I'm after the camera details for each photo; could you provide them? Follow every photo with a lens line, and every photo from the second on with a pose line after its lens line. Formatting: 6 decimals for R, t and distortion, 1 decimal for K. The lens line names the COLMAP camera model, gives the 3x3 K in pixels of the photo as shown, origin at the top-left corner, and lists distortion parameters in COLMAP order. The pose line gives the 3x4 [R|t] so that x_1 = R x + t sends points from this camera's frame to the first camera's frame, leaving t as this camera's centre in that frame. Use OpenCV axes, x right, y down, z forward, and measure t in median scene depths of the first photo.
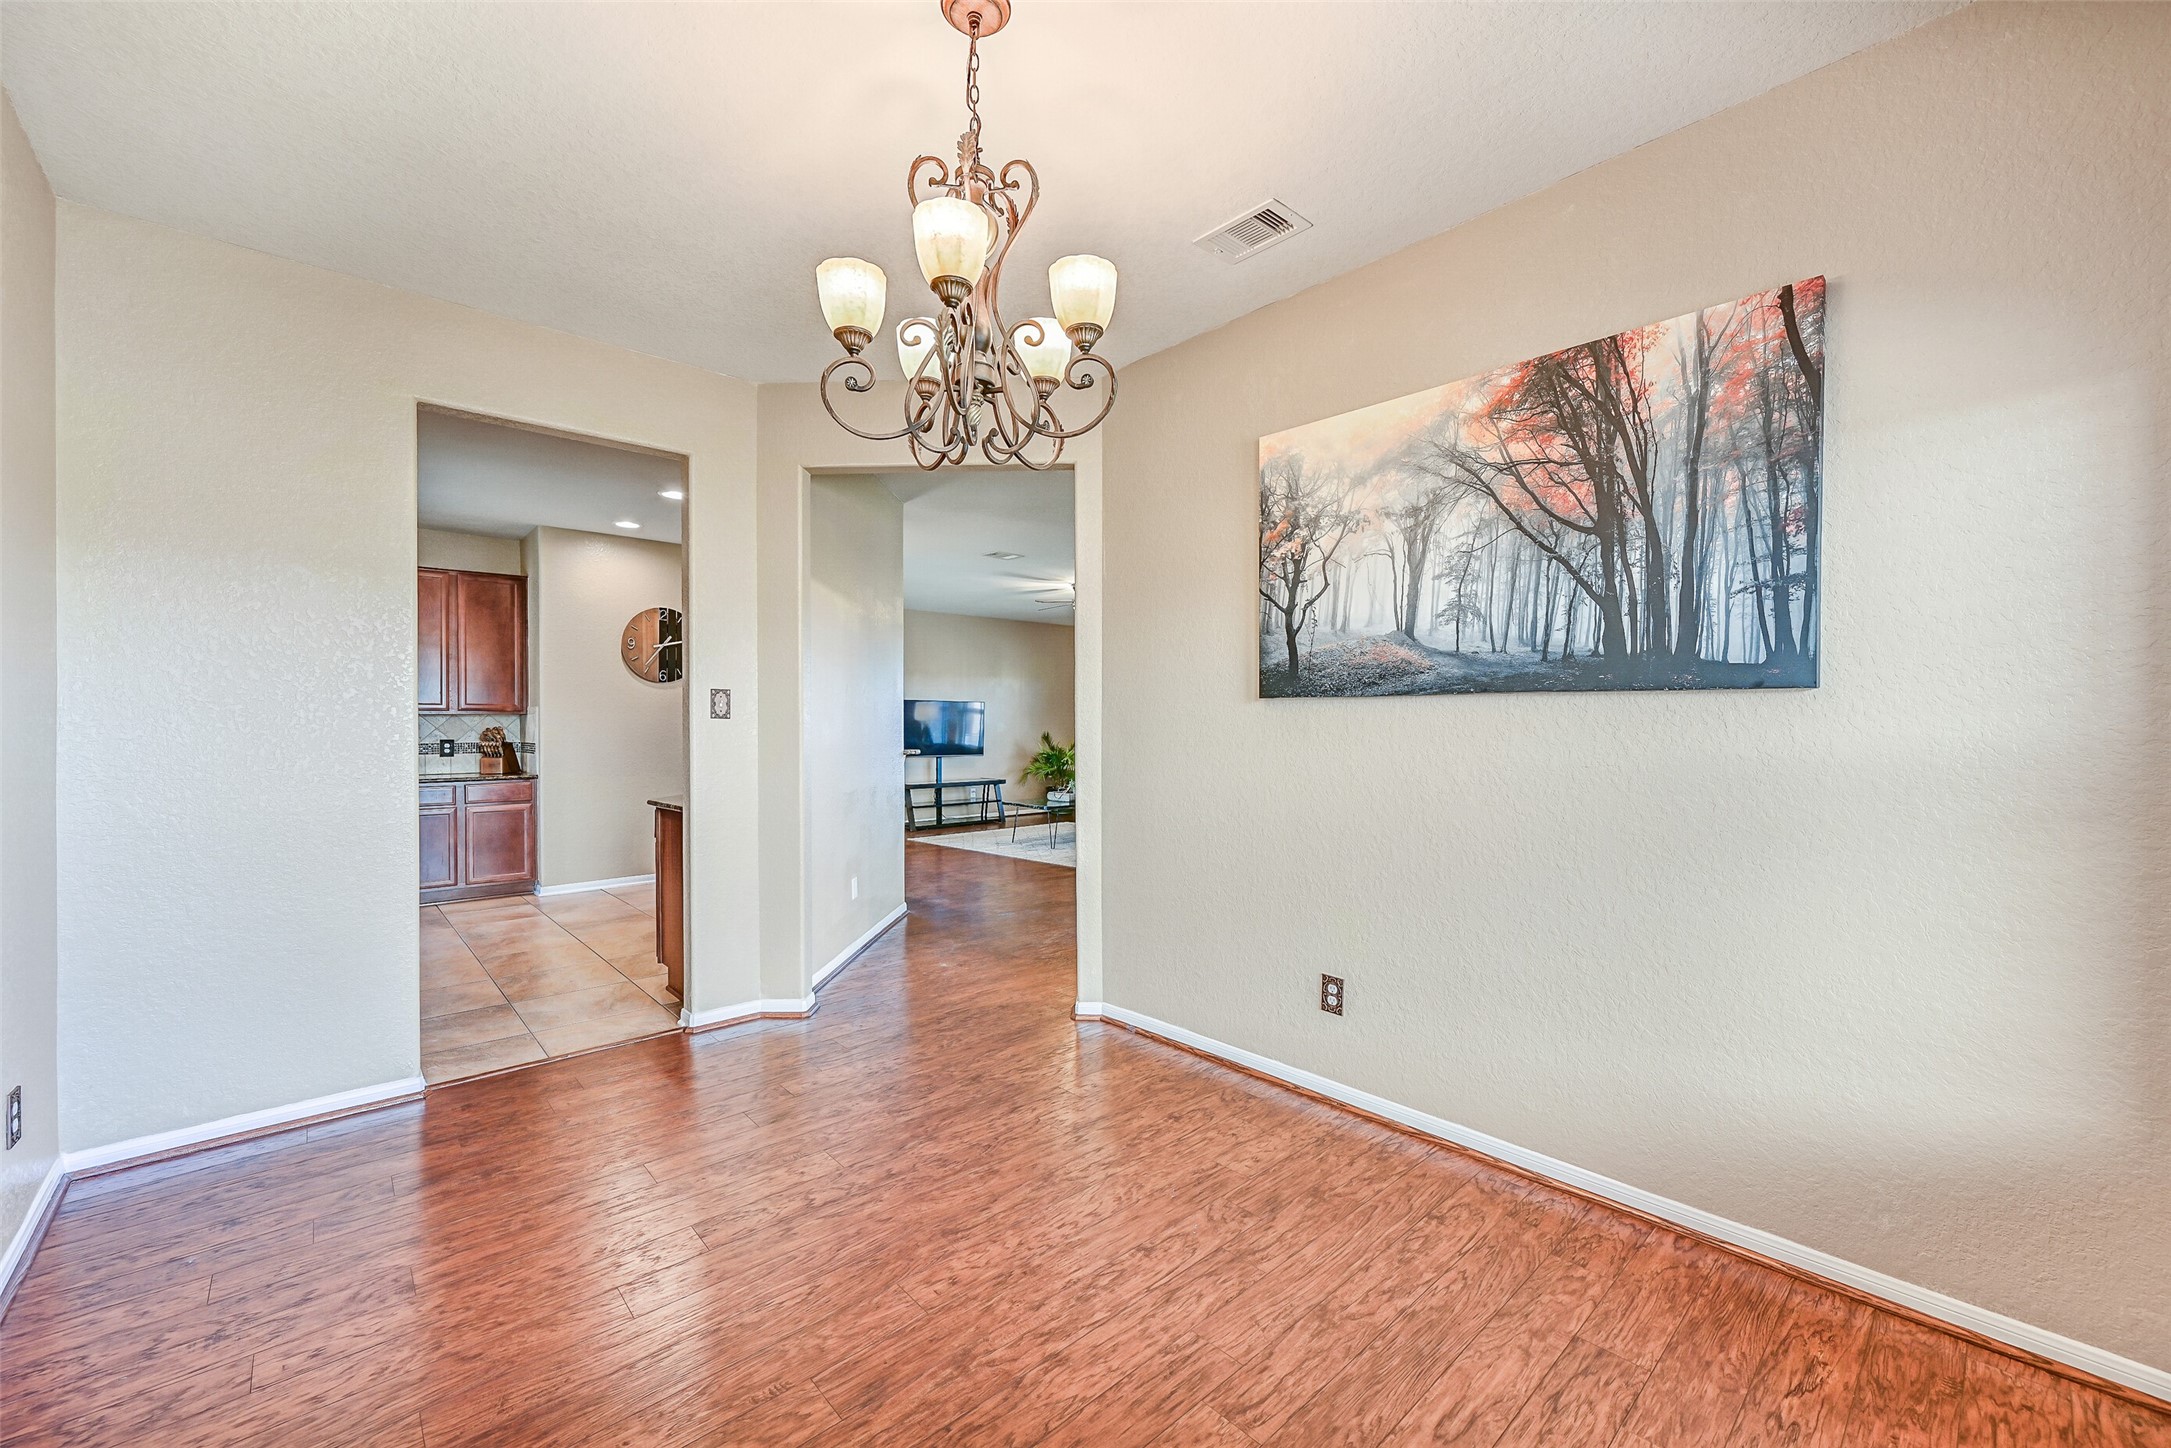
lens RADIAL K [[854.0, 0, 1089.0], [0, 854.0, 727.2], [0, 0, 1]] dist [0.000326, 0.000053]
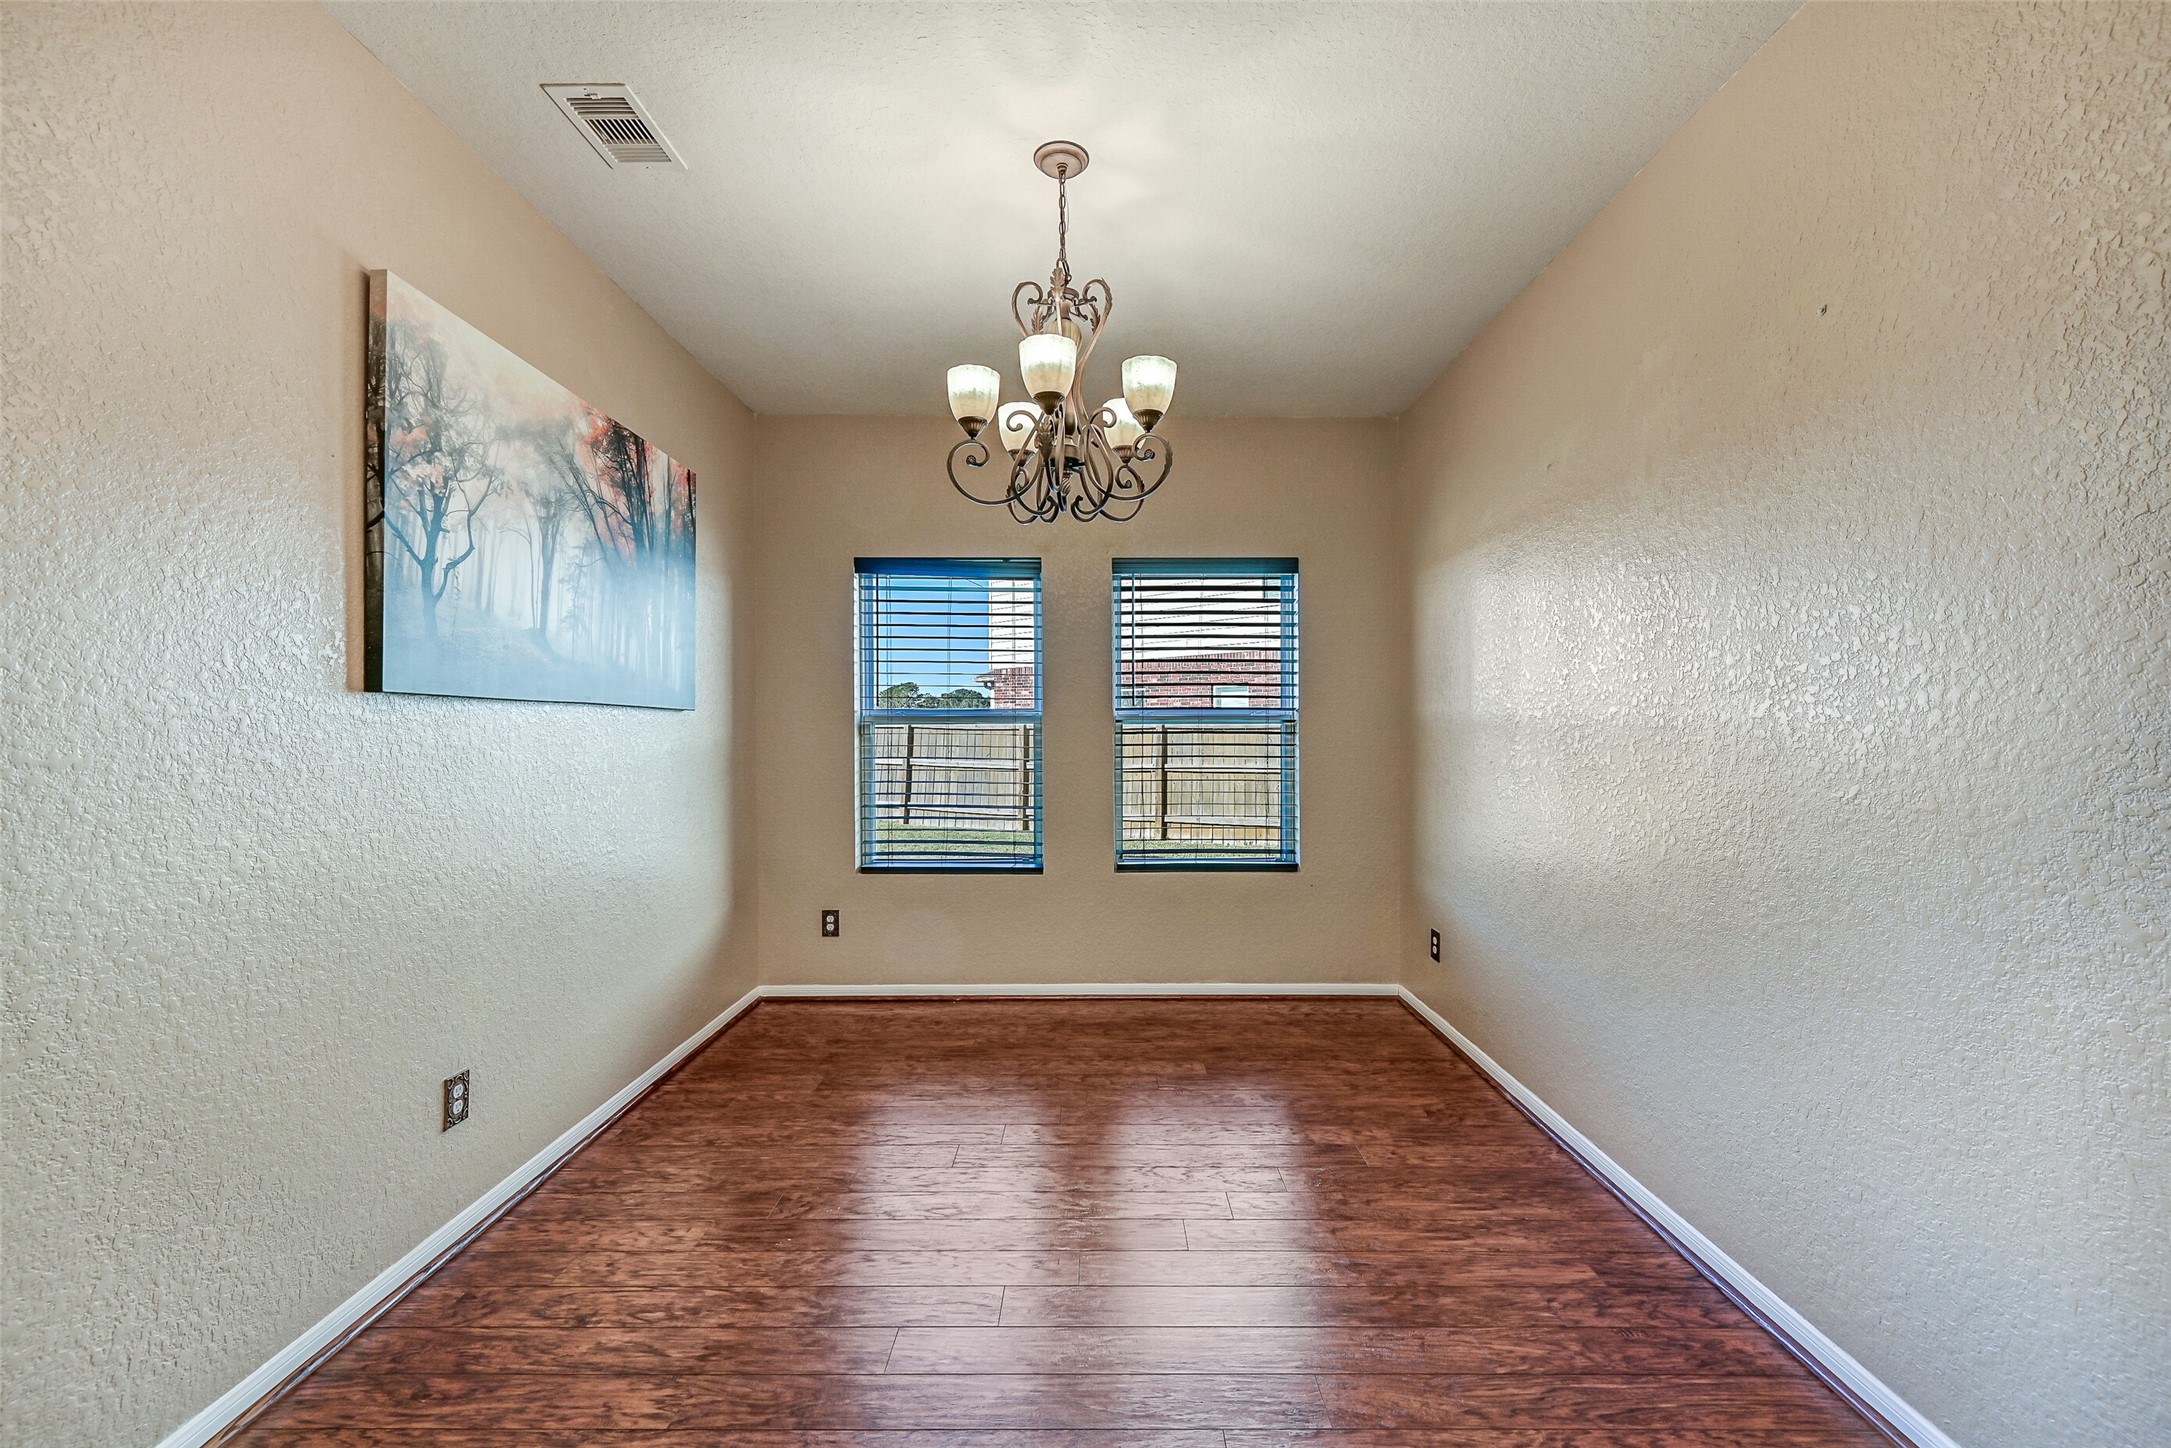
lens RADIAL K [[889.0, 0, 1092.4], [0, 889.0, 728.6], [0, 0, 1]] dist [-0.008185, -0.000145]
pose [[-0.737199, 0.002096, 0.675673, -0.641766], [0.007270, 0.999962, 0.004830, -0.007446], [-0.675637, 0.008473, -0.737186, 1.195239]]
